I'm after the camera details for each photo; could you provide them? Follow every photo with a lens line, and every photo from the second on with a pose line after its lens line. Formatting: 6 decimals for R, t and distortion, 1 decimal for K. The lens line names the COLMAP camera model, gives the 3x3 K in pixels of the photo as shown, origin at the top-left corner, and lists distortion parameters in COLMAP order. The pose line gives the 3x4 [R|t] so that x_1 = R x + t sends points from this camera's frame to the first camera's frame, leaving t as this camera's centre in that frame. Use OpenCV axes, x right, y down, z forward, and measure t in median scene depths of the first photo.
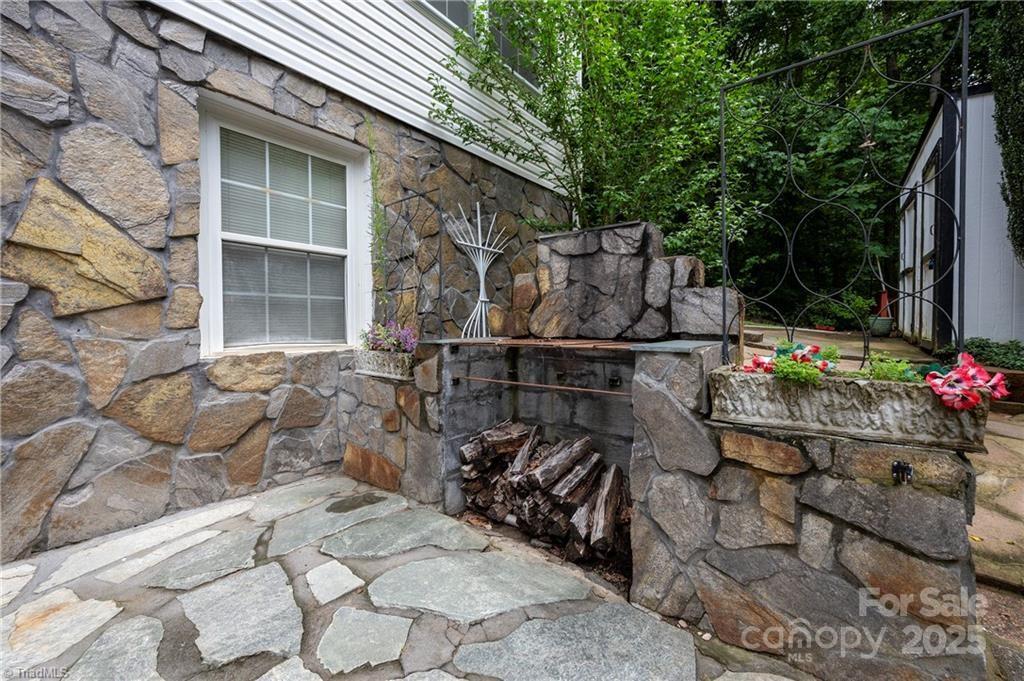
lens RADIAL K [[397.9, 0, 512.0], [0, 397.9, 340.5], [0, 0, 1]] dist [0.000699, 0.000155]
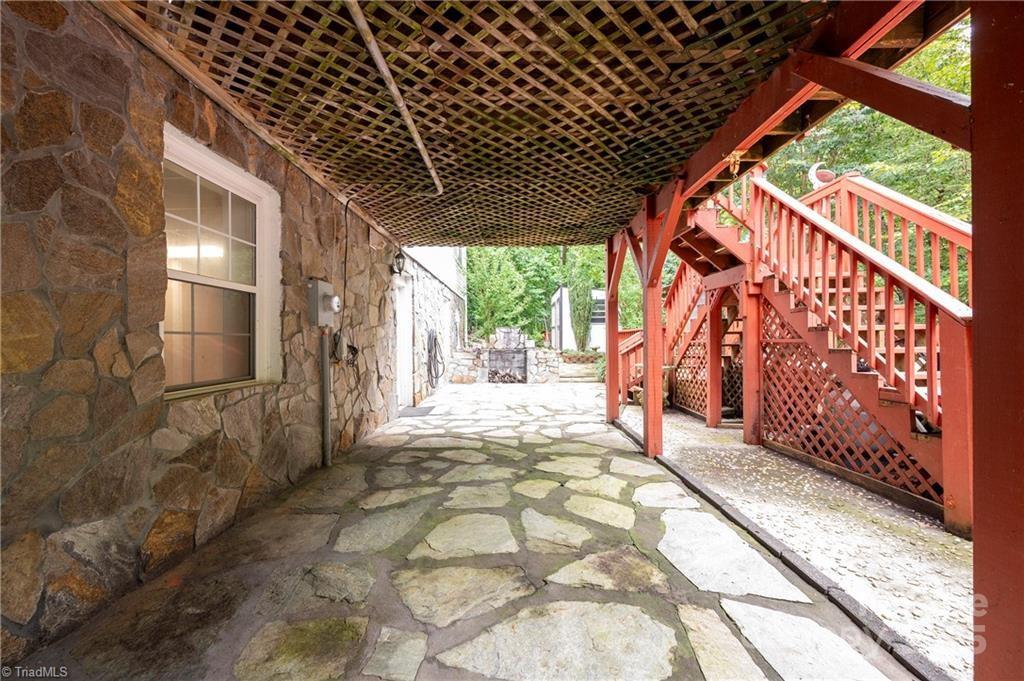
lens RADIAL K [[397.9, 0, 512.0], [0, 397.9, 340.5], [0, 0, 1]] dist [0.000699, 0.000155]
pose [[0.779991, 0.000732, 0.625791, -2.795899], [0.024368, 0.999205, -0.031541, 0.049840], [-0.625317, 0.039851, 0.779353, -2.839920]]
